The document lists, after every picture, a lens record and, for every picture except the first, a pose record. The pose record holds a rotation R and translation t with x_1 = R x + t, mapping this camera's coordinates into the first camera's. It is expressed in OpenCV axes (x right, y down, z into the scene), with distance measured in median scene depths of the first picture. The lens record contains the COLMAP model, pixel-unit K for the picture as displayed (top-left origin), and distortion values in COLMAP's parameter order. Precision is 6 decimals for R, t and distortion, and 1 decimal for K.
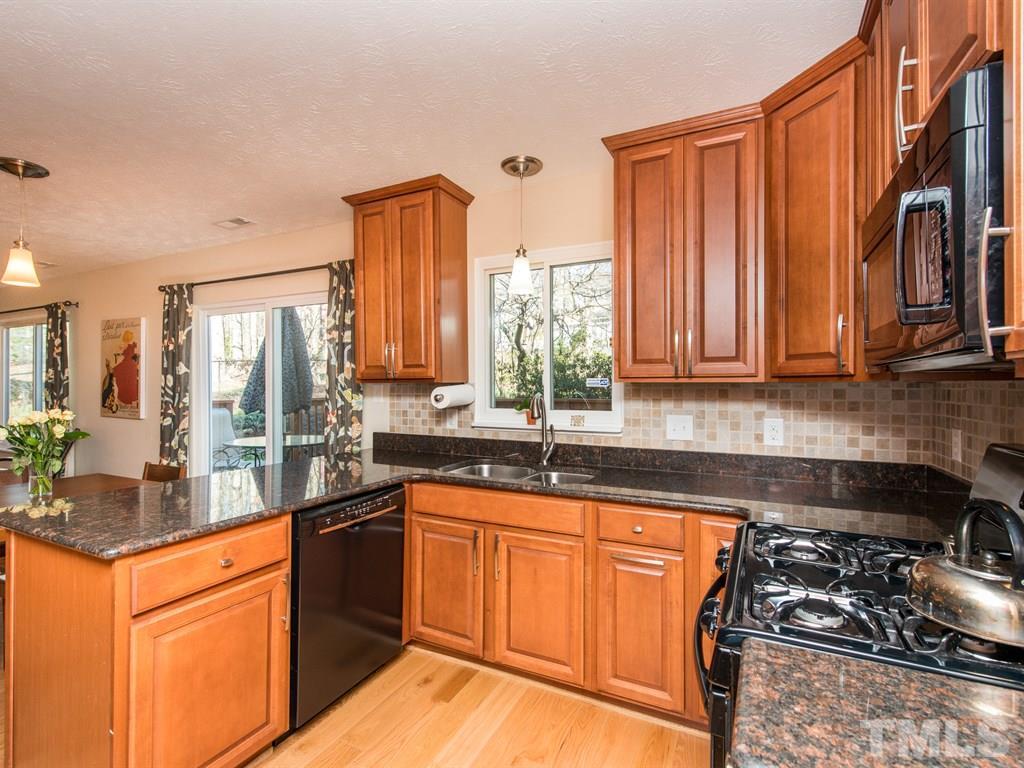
lens RADIAL K [[501.7, 0, 511.3], [0, 501.7, 393.4], [0, 0, 1]] dist [0.008637, -0.002451]
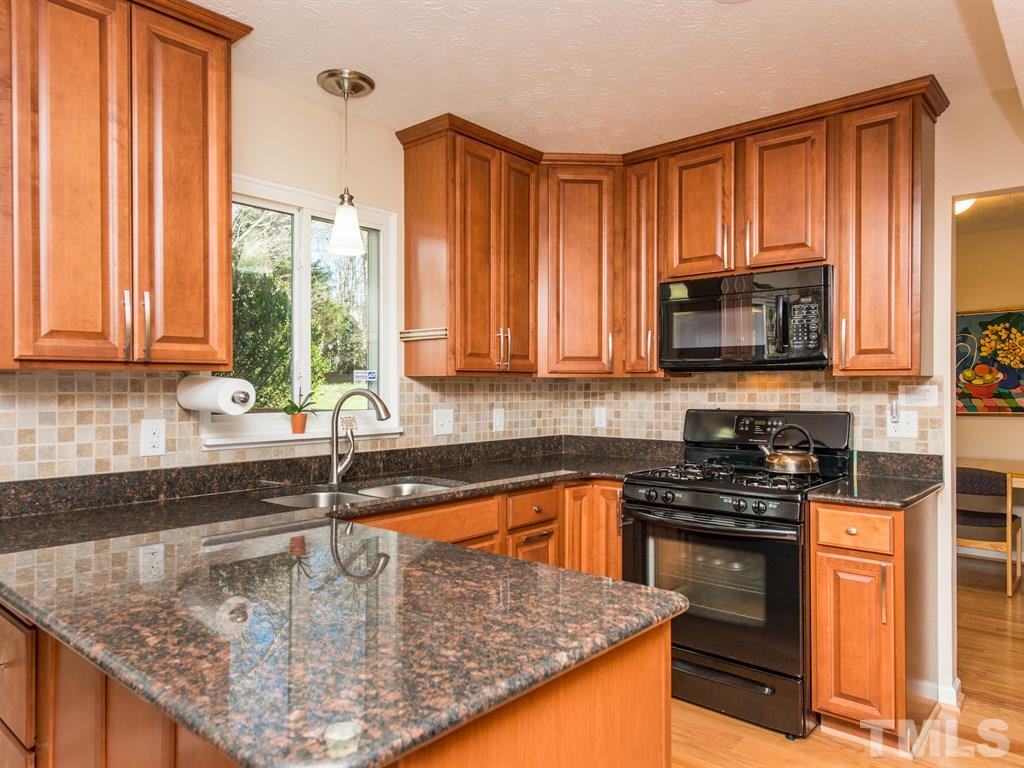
lens RADIAL K [[681.3, 0, 511.5], [0, 681.3, 383.9], [0, 0, 1]] dist [0.011132, -0.002668]
pose [[0.245713, -0.000801, 0.969342, -0.862928], [0.006921, 0.999976, -0.000928, -0.004755], [-0.969318, 0.006937, 0.245713, 0.496131]]
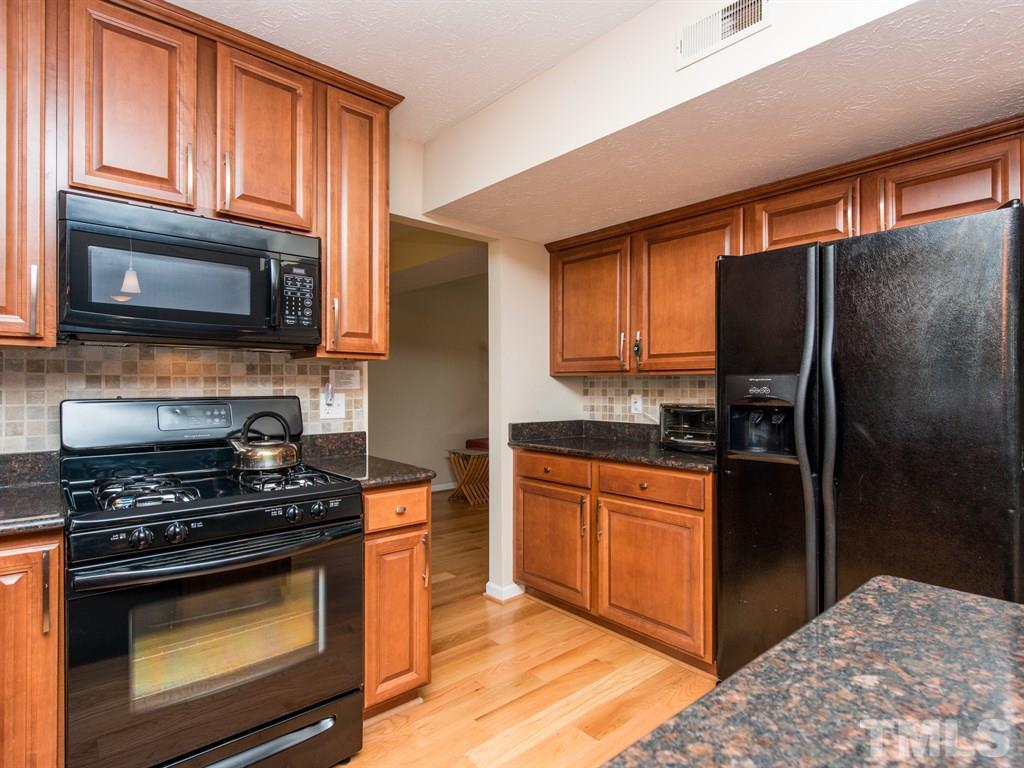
lens RADIAL K [[550.7, 0, 514.5], [0, 550.7, 387.2], [0, 0, 1]] dist [0.007035, -0.000140]
pose [[-0.927369, -0.008145, 0.374059, -0.298226], [-0.004075, 0.999924, 0.011670, 0.018253], [-0.374125, 0.009298, -0.927332, 0.904996]]
